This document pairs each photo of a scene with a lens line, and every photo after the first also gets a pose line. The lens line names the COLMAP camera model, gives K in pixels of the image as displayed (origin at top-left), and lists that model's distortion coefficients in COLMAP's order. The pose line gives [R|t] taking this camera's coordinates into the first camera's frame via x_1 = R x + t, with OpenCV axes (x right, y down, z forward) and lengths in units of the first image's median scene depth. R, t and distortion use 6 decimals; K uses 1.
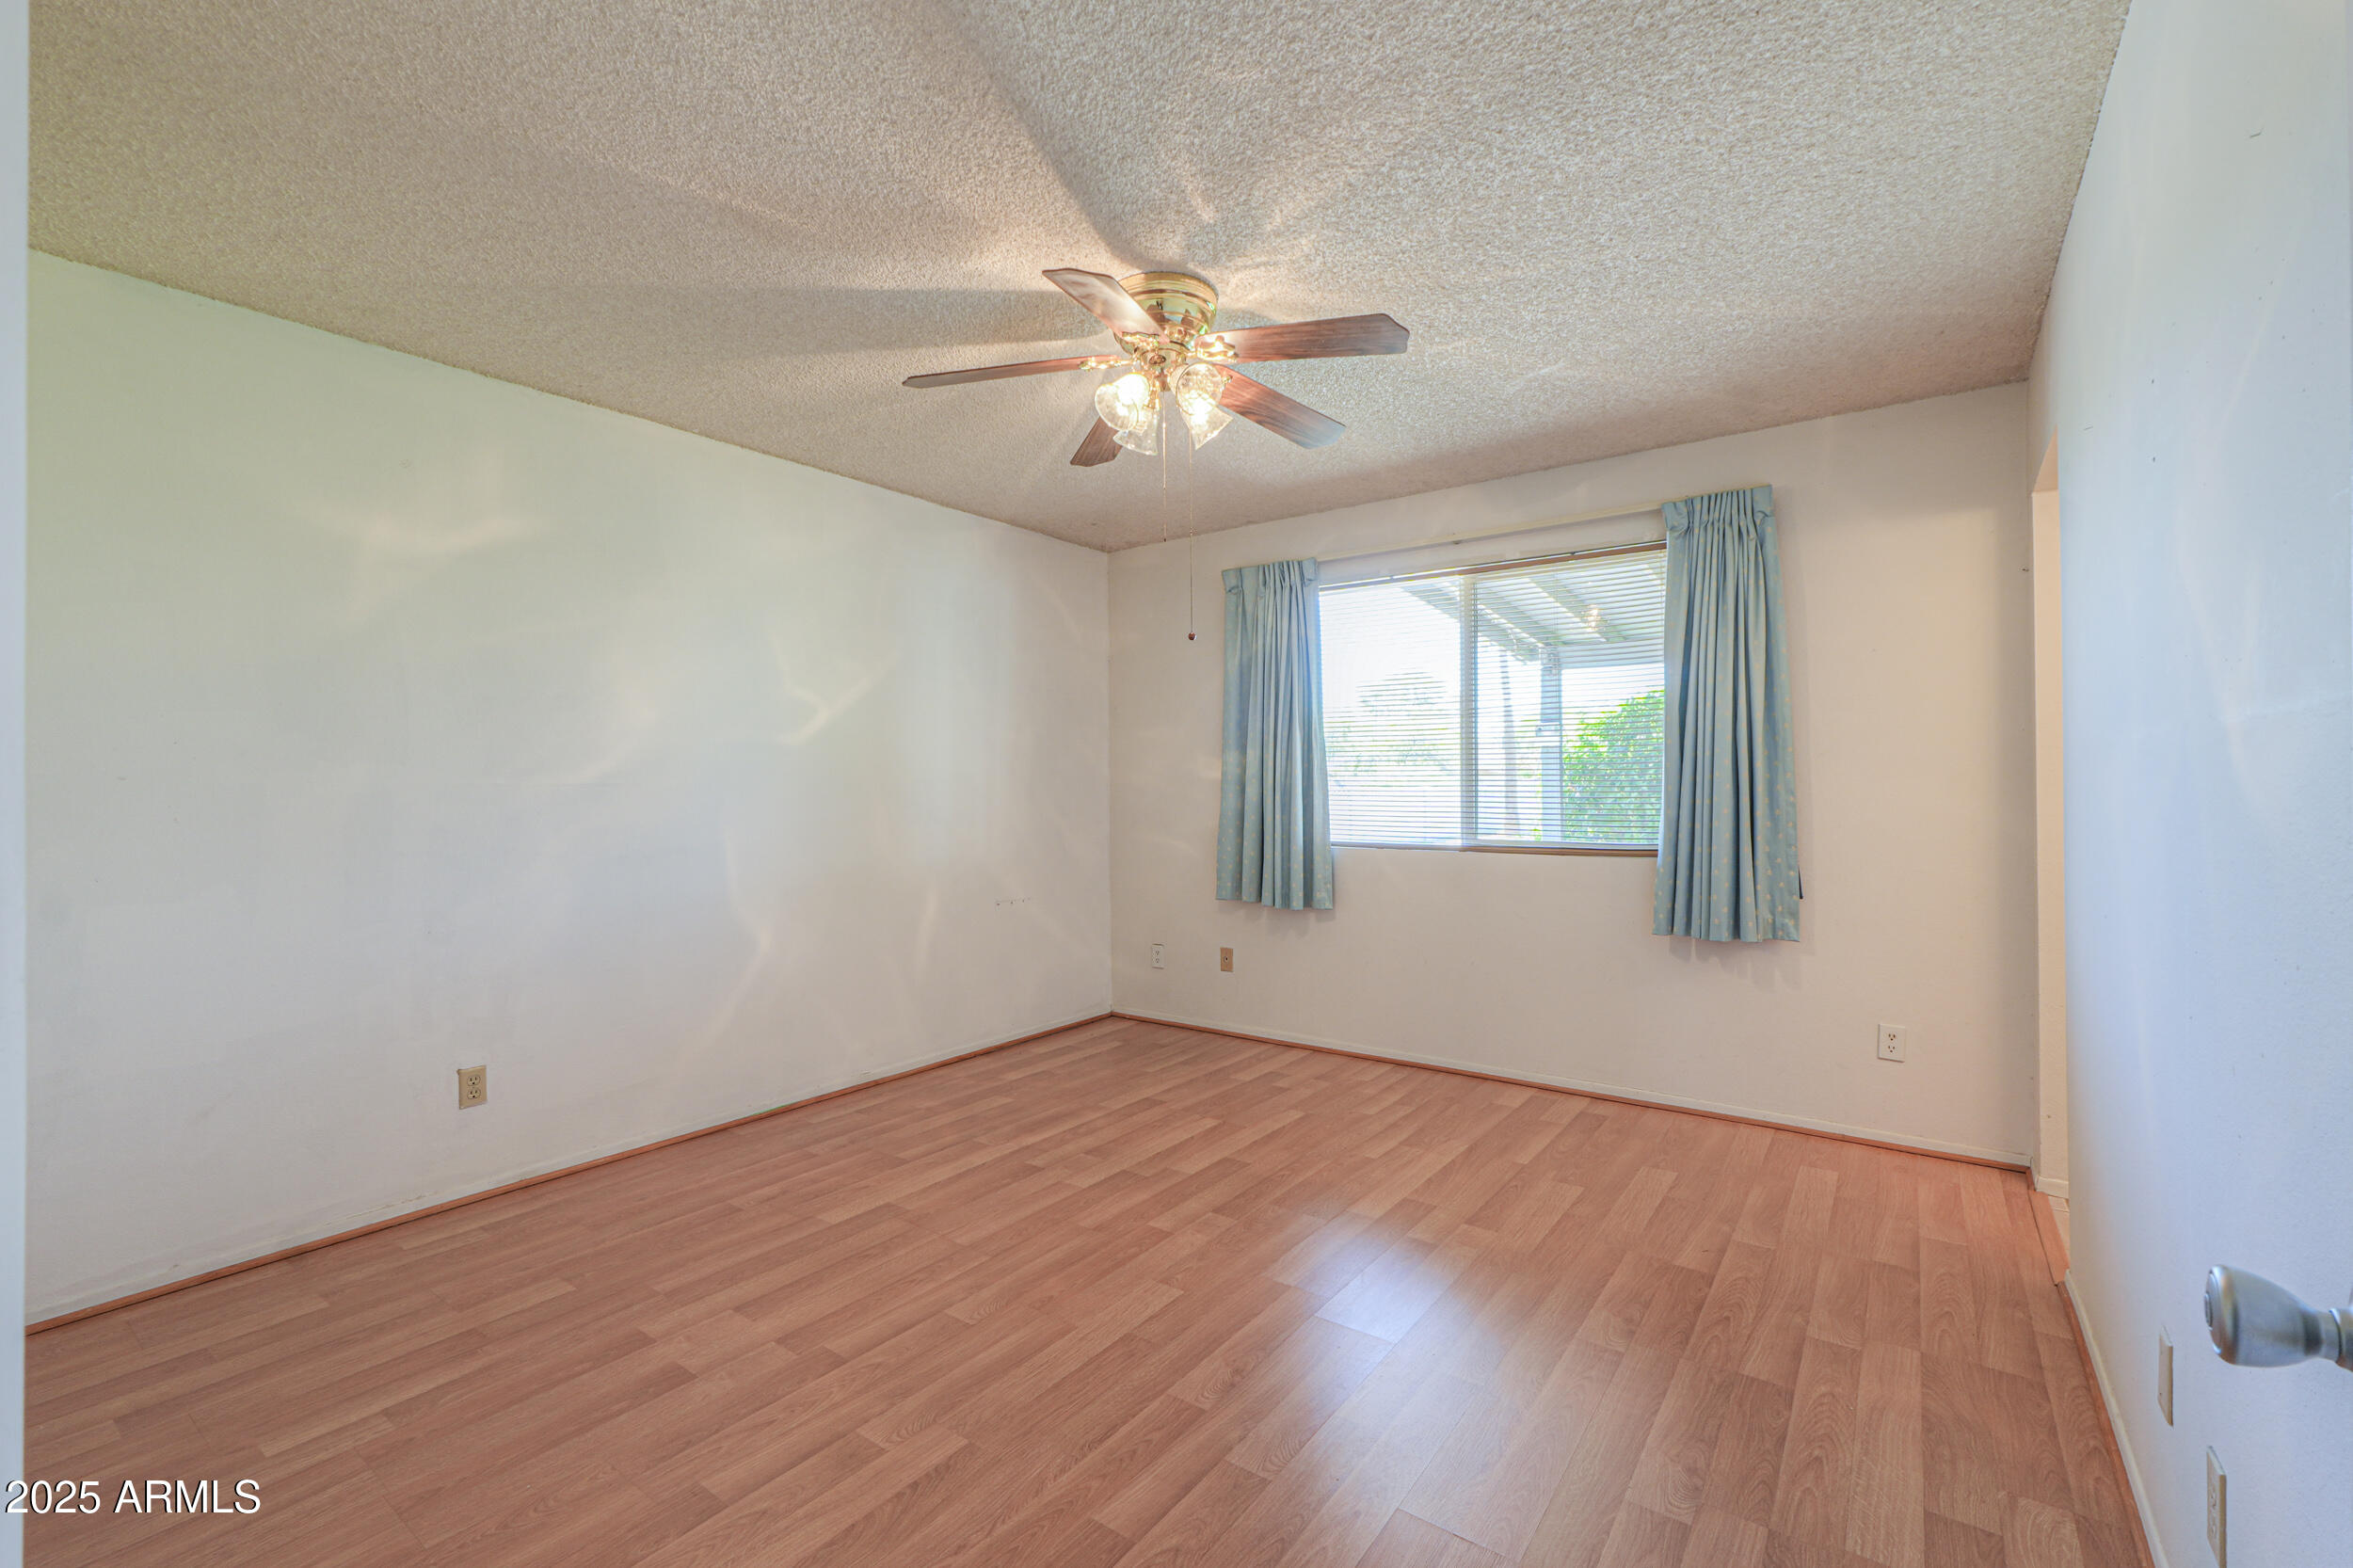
lens RADIAL K [[987.9, 0, 1176.5], [0, 987.9, 784.0], [0, 0, 1]] dist [-0.001642, -0.001228]
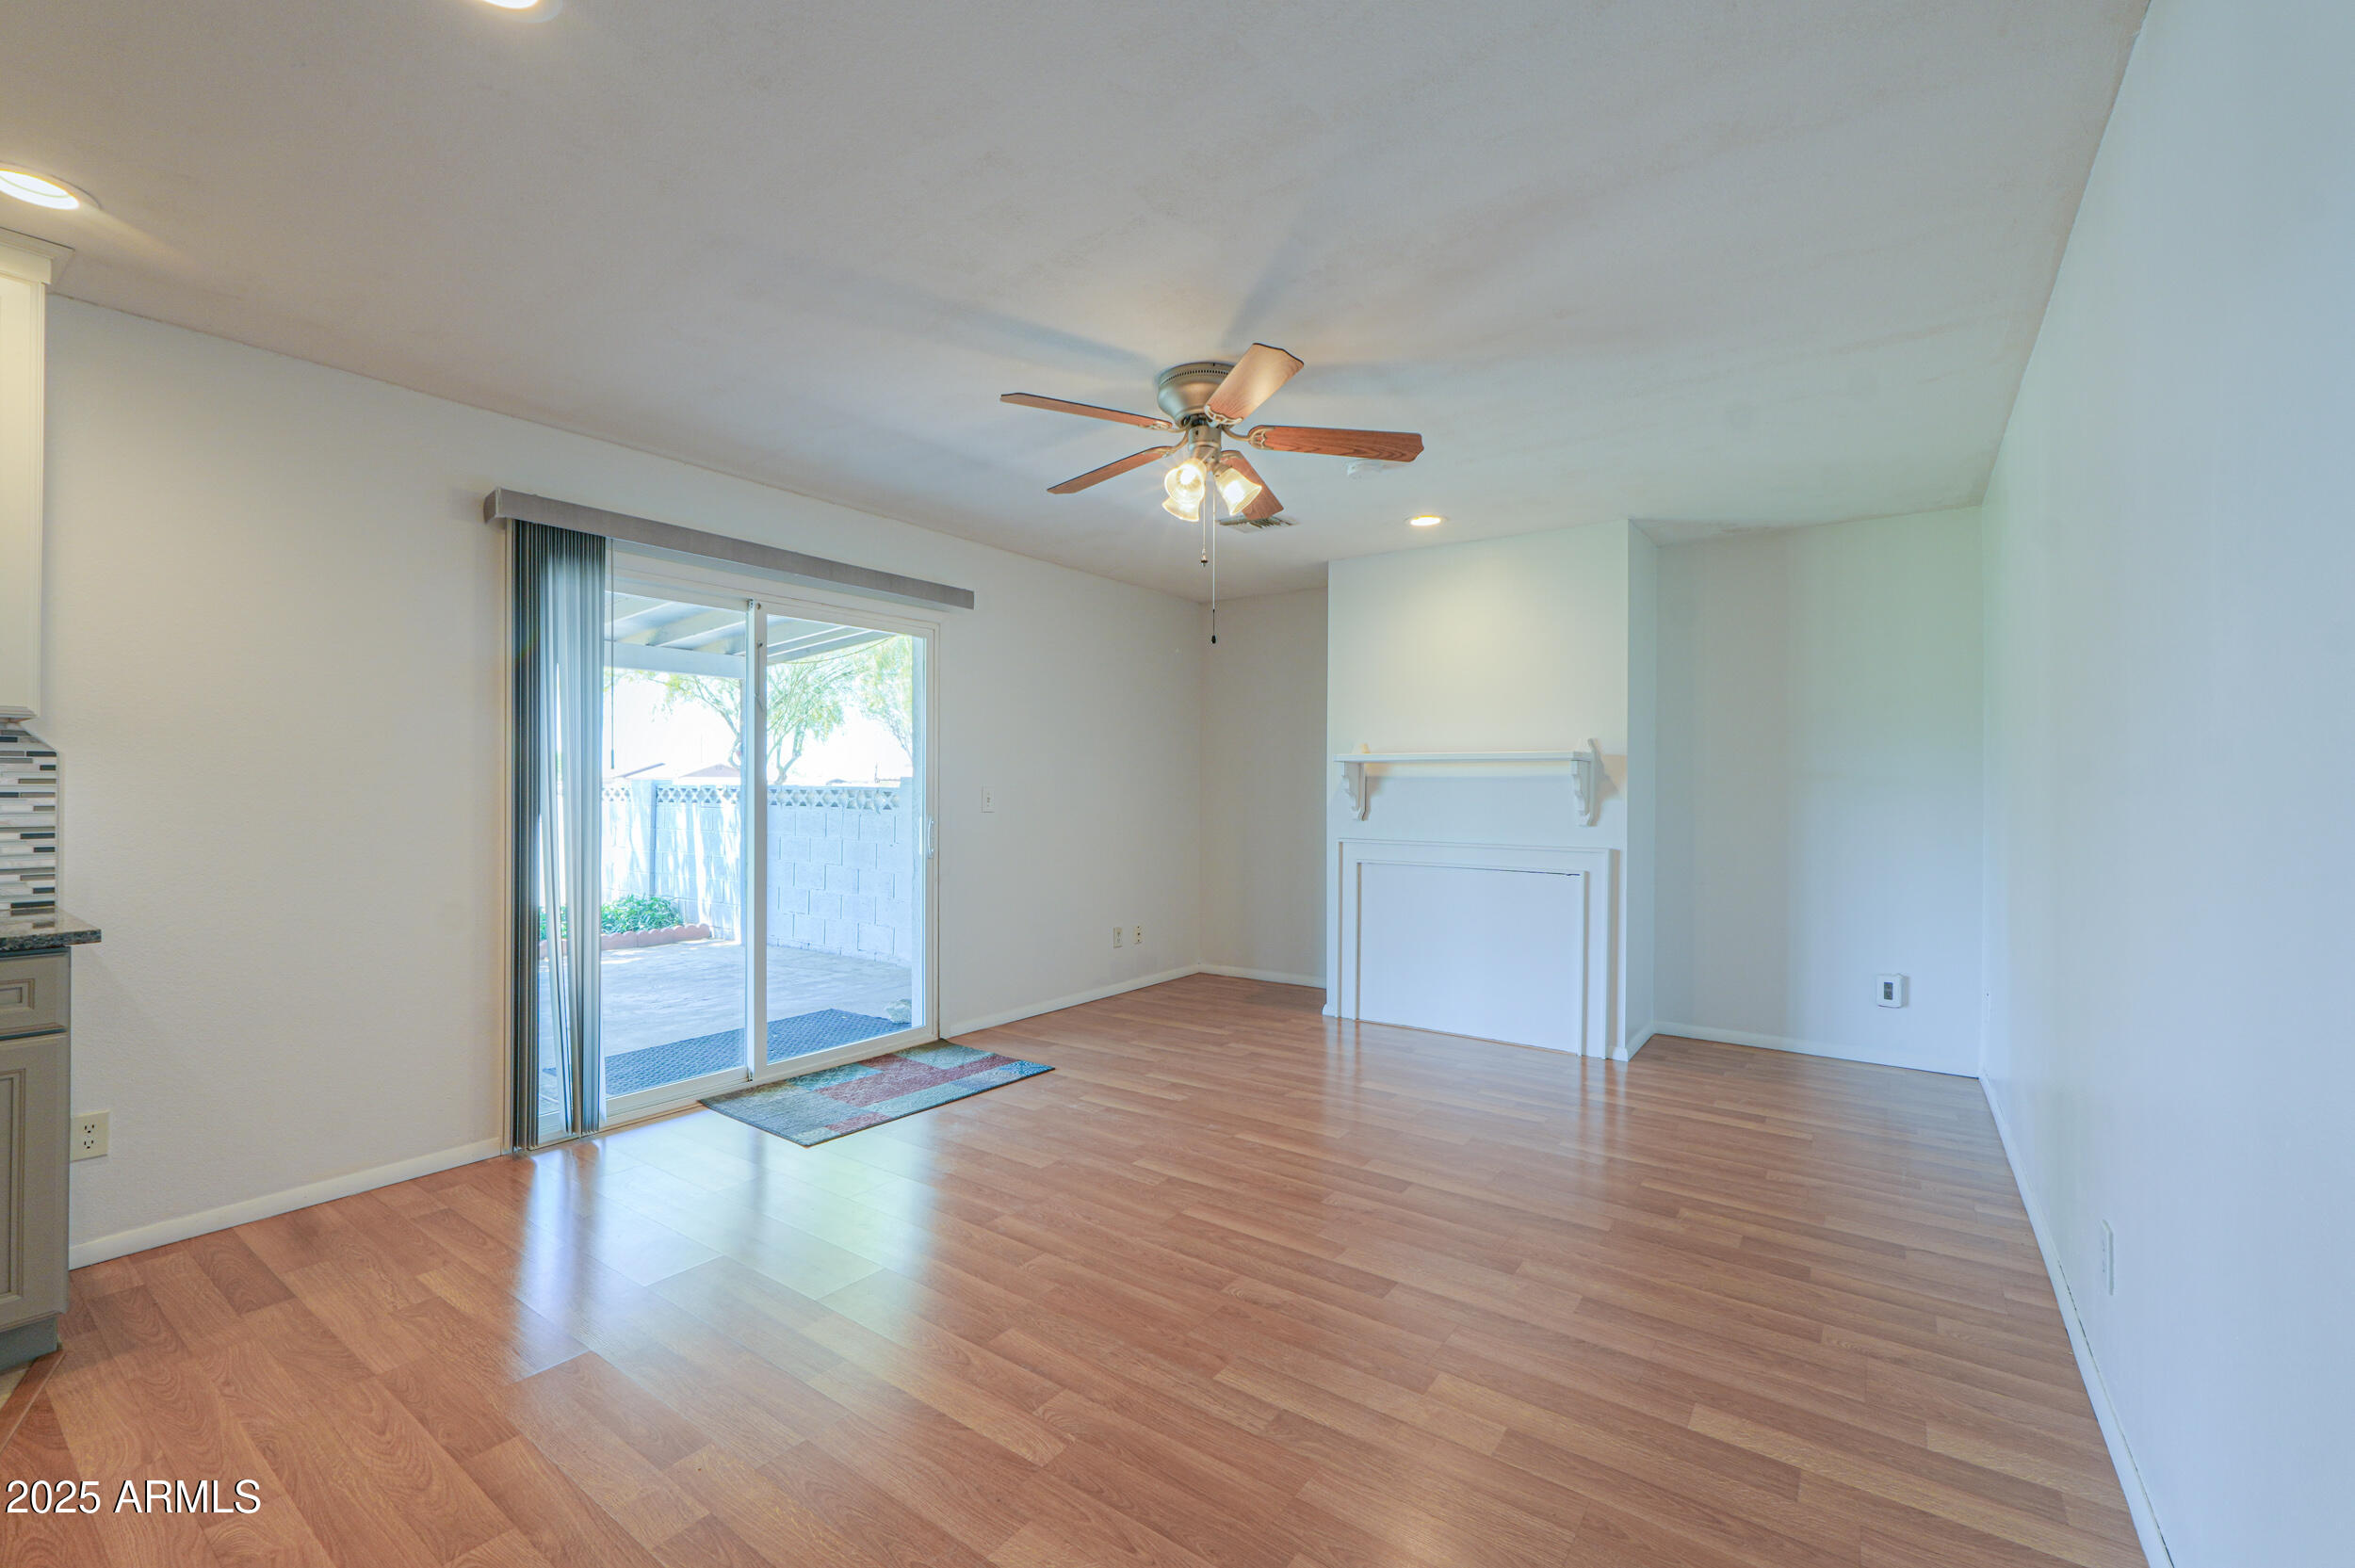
lens RADIAL K [[988.6, 0, 1177.5], [0, 988.6, 784.0], [0, 0, 1]] dist [-0.001642, -0.001228]
pose [[0.008627, 0.004159, -0.999954, 1.562451], [0.005799, 0.999974, 0.004209, -0.005494], [0.999946, -0.005835, 0.008602, 1.687515]]
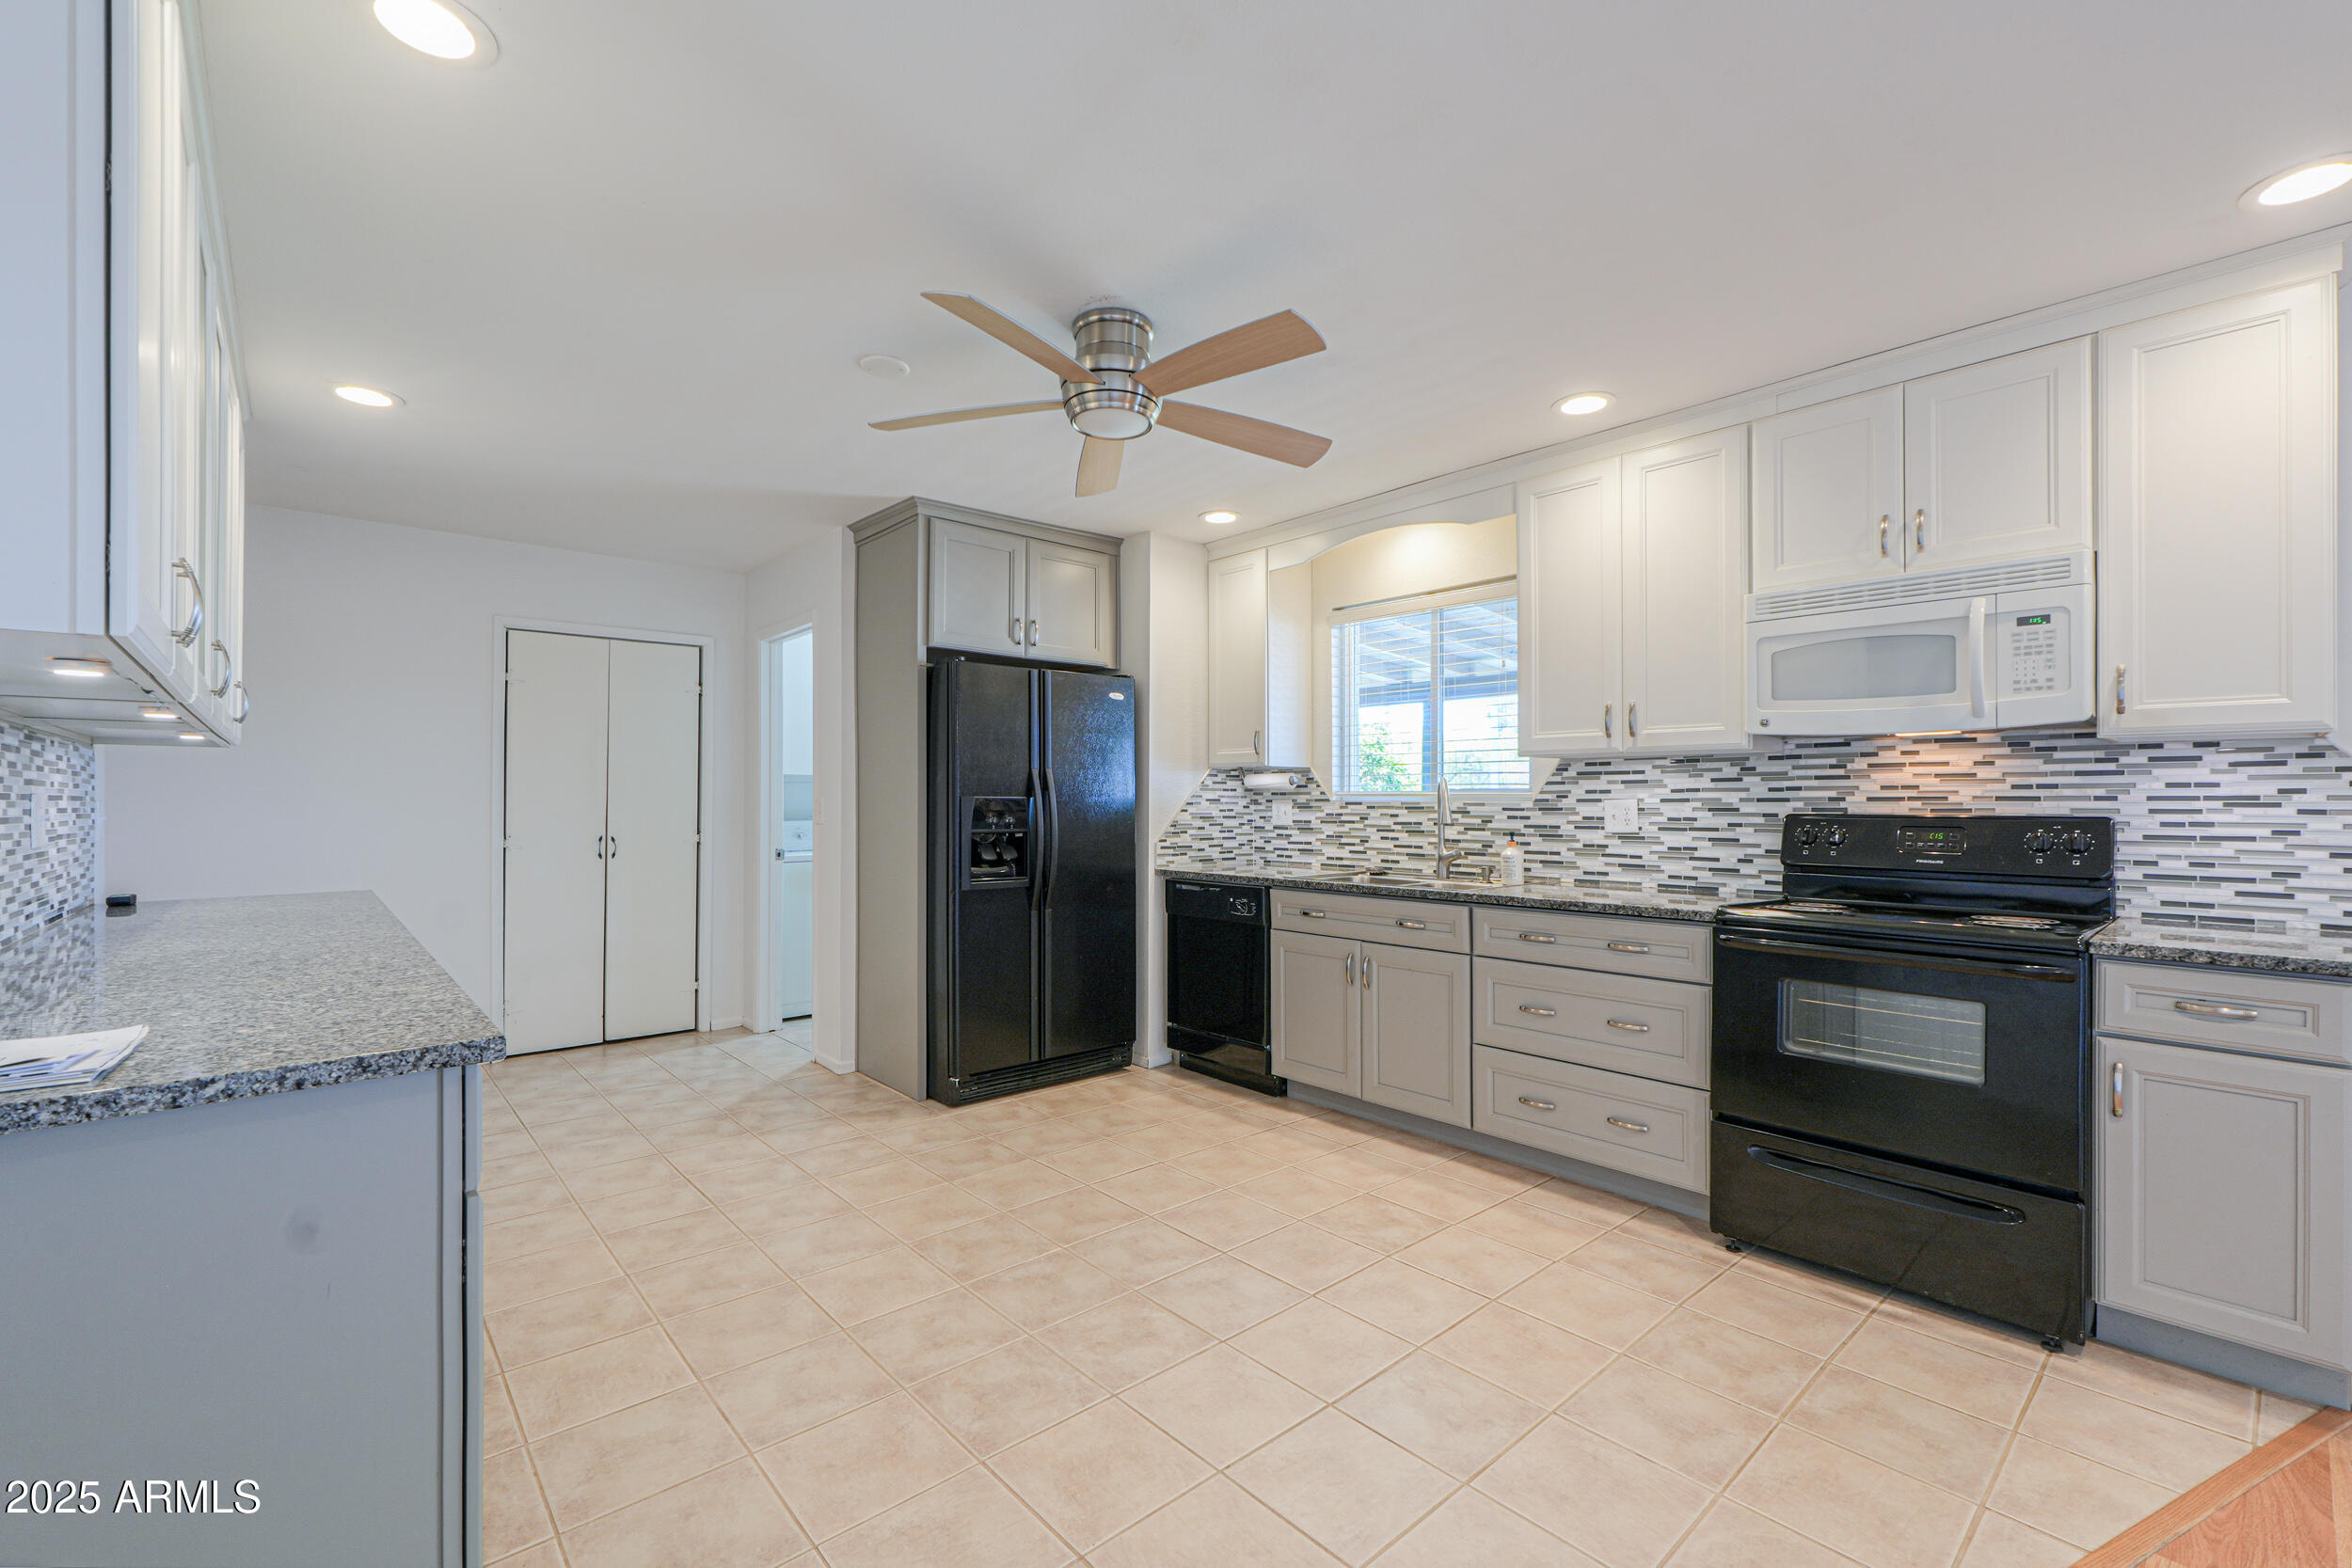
lens RADIAL K [[987.4, 0, 1176.0], [0, 987.4, 784.0], [0, 0, 1]] dist [-0.001642, -0.001228]
pose [[-0.977269, 0.009600, 0.211784, 1.421870], [0.004568, 0.999696, -0.024241, -0.006741], [-0.211953, -0.022722, -0.977016, 1.709025]]
